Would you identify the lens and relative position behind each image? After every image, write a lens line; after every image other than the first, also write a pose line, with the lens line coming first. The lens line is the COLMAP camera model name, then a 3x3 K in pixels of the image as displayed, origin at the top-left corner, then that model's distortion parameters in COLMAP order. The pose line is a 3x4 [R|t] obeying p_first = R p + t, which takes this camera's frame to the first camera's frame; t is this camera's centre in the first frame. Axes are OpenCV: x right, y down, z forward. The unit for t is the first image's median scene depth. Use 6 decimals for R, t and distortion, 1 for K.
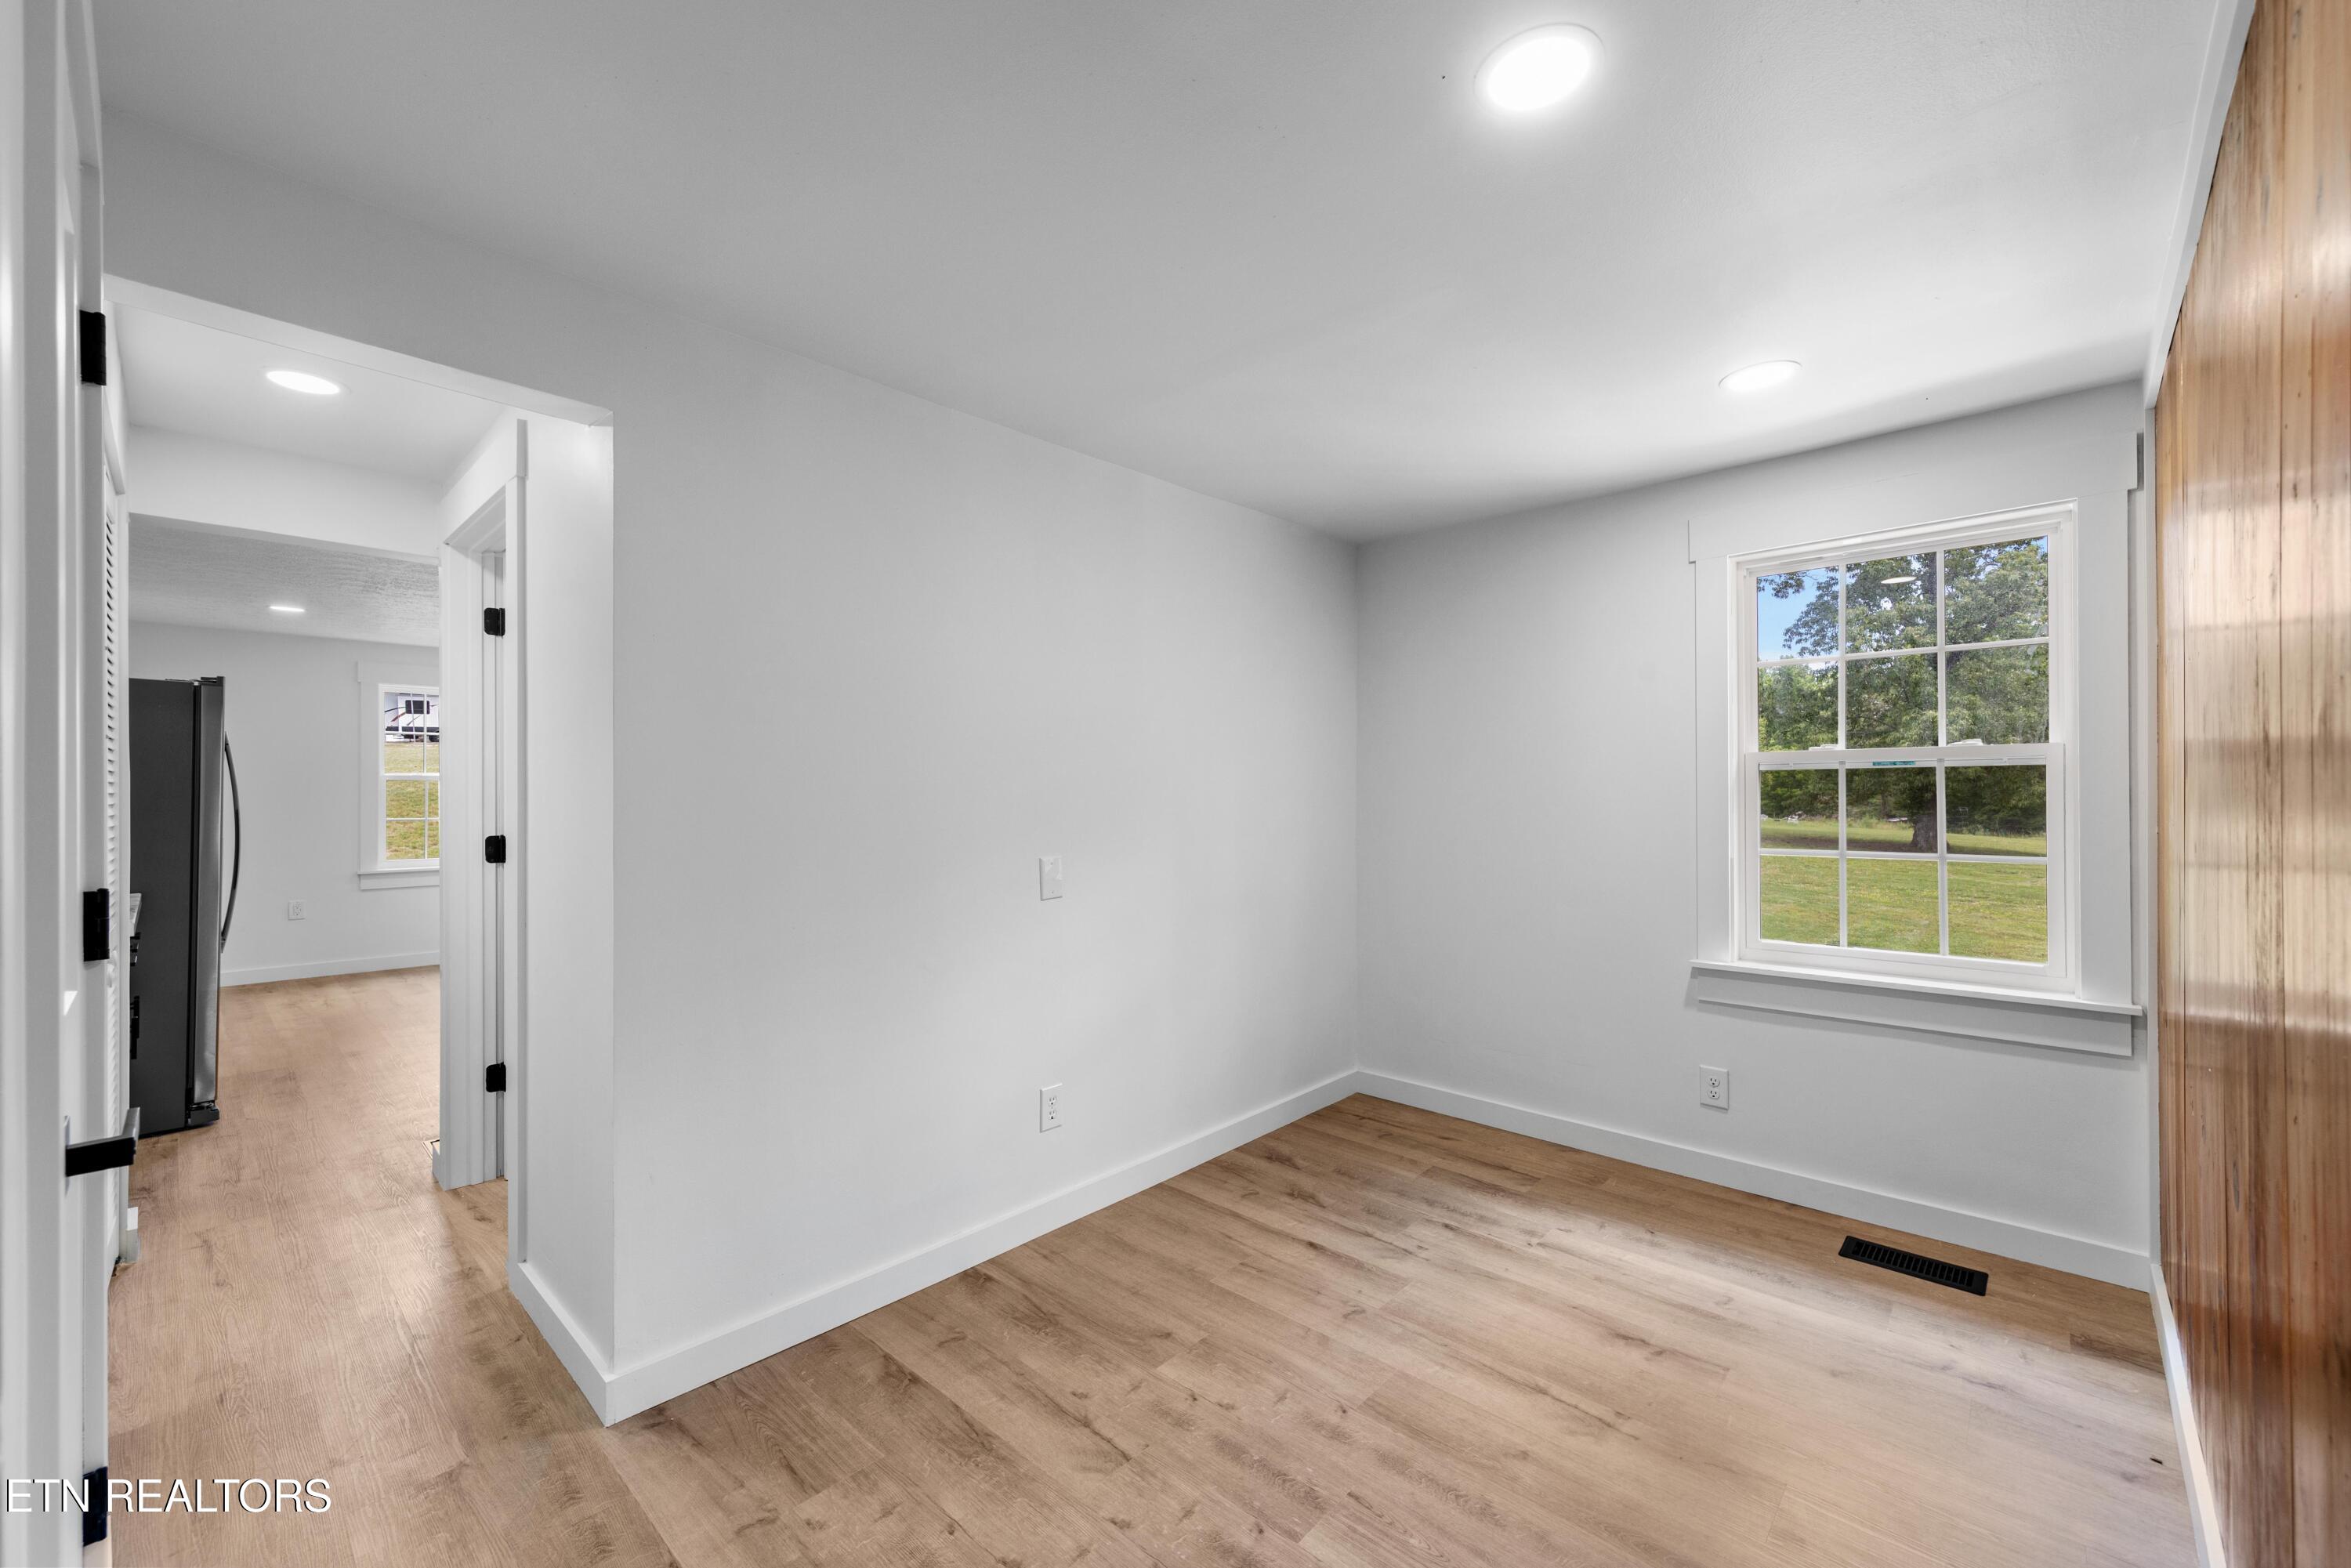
lens RADIAL K [[914.0, 0, 1159.3], [0, 914.0, 783.7], [0, 0, 1]] dist [0.008746, -0.000152]
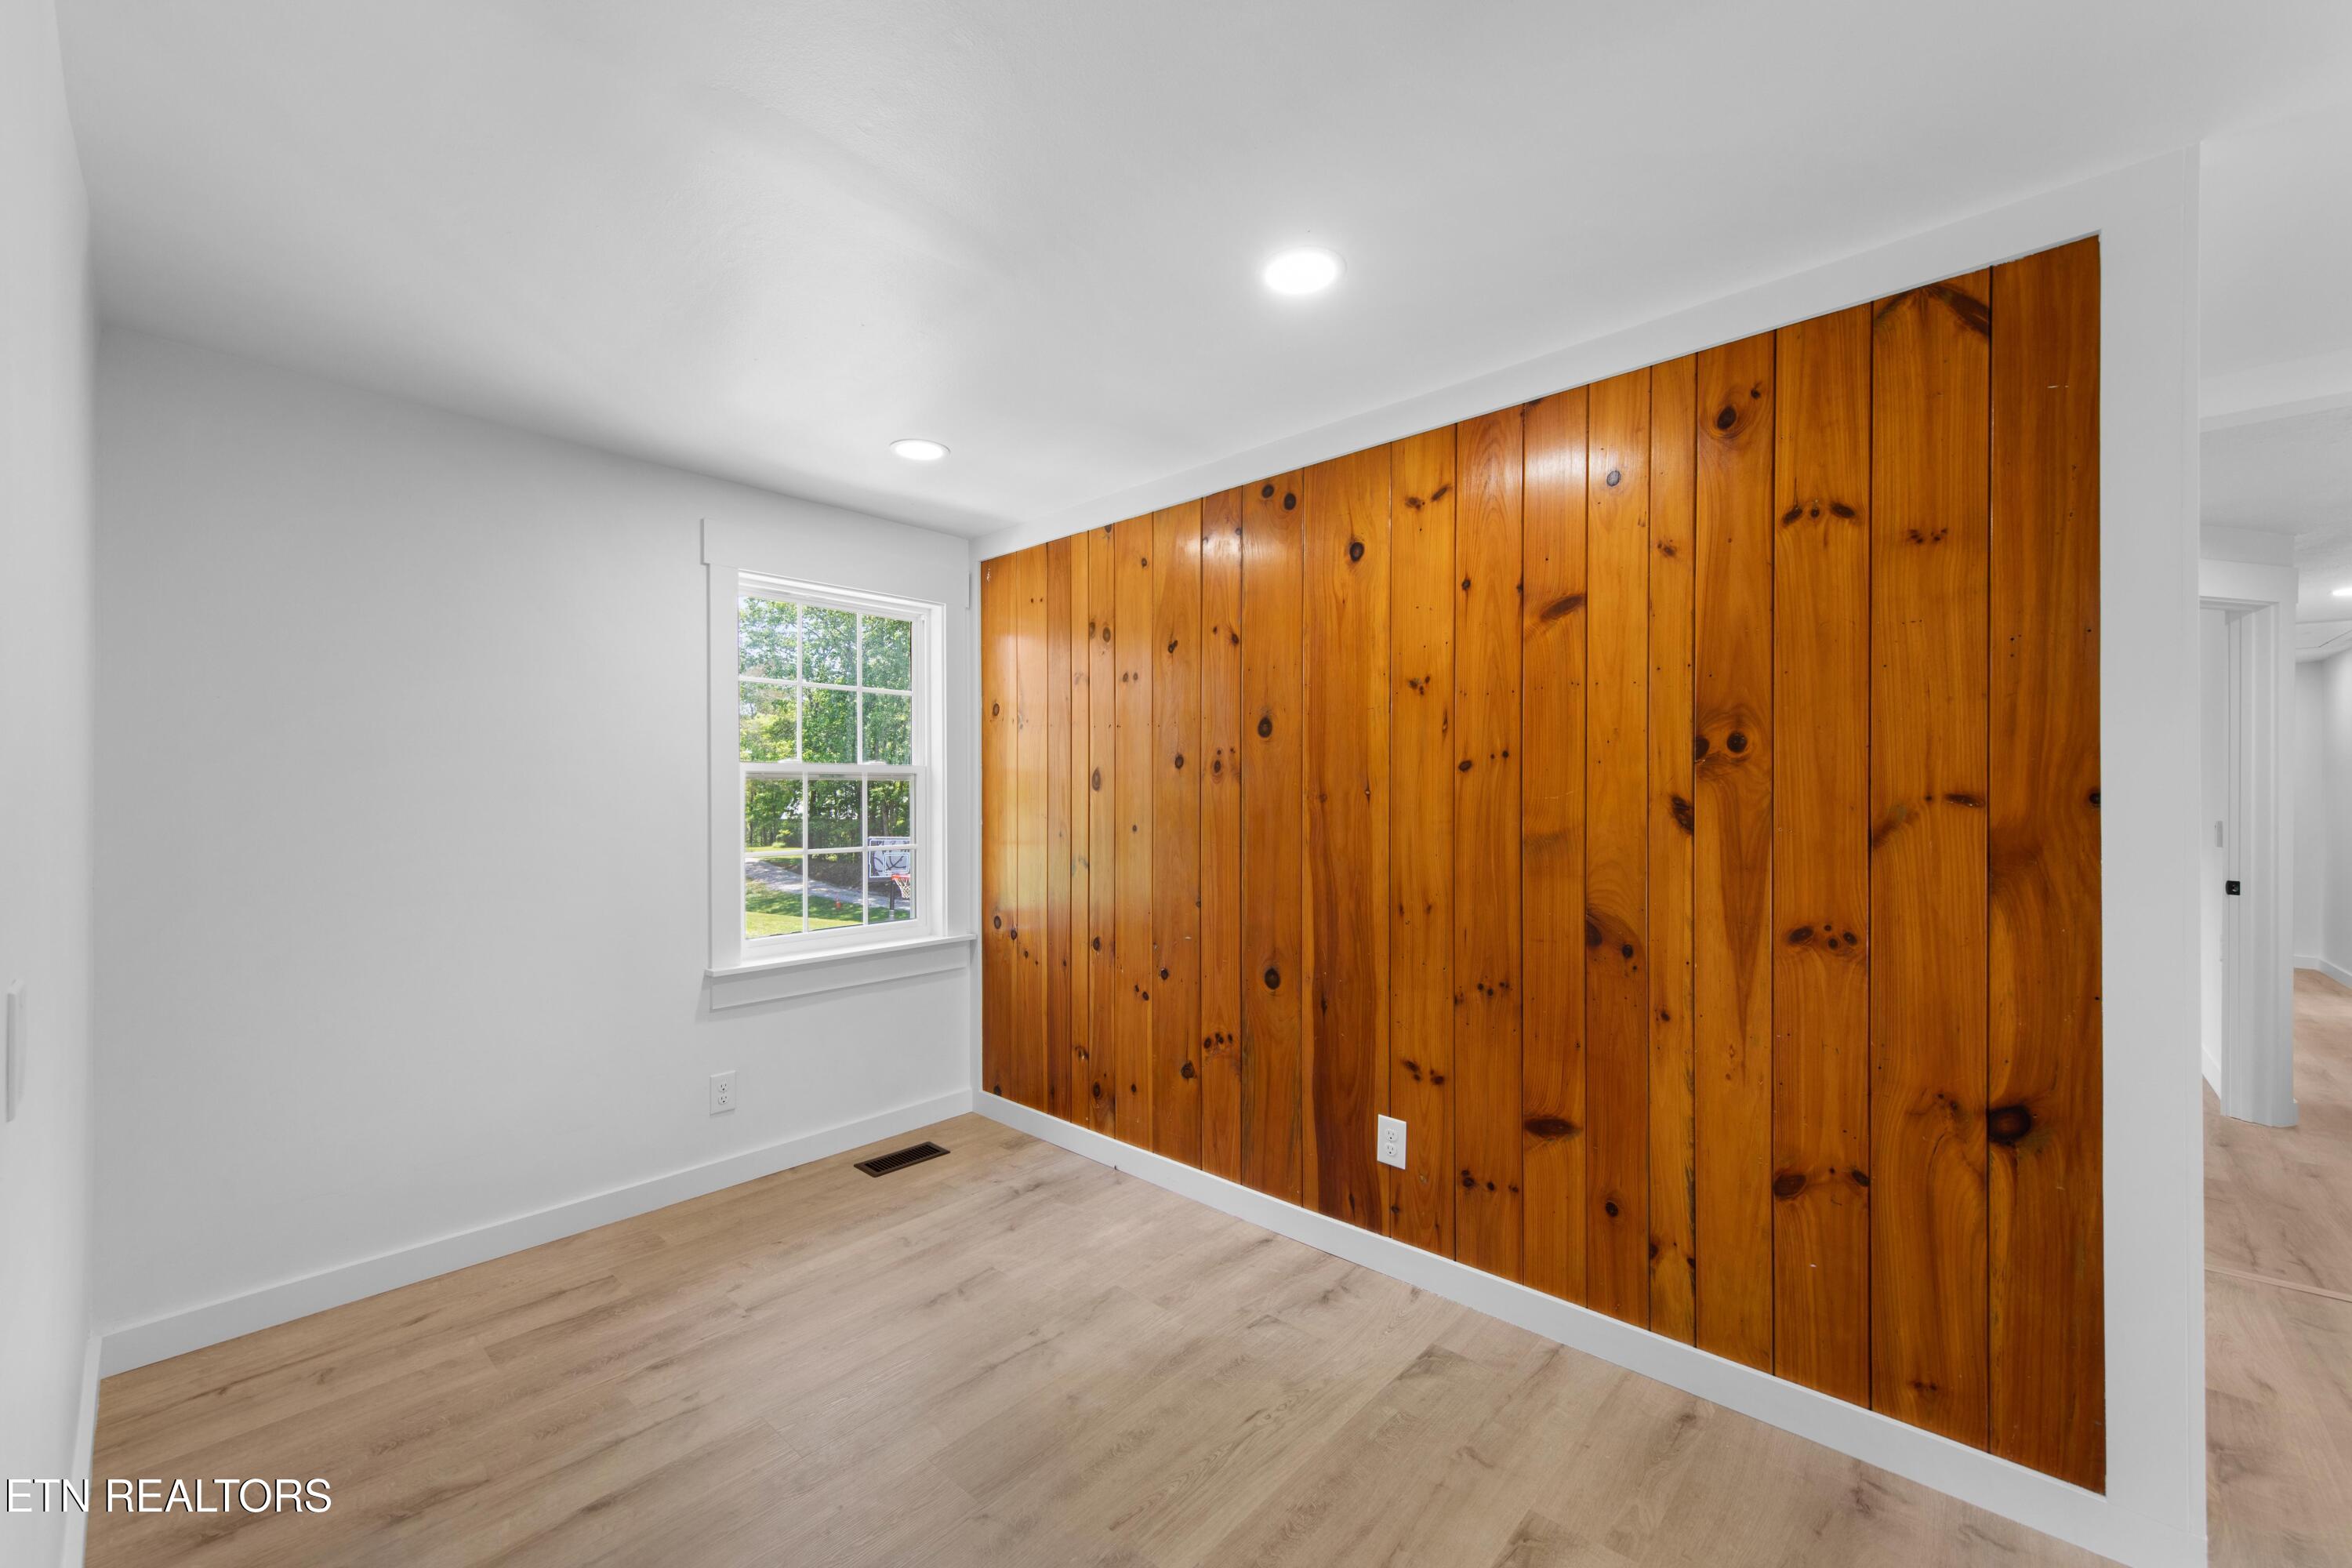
lens RADIAL K [[914.4, 0, 1186.6], [0, 914.4, 789.7], [0, 0, 1]] dist [0.008746, -0.000152]
pose [[-0.021237, 0.015630, 0.999652, -0.462272], [-0.009815, 0.999826, -0.015841, 0.011520], [-0.999726, -0.010148, -0.021080, 0.576118]]
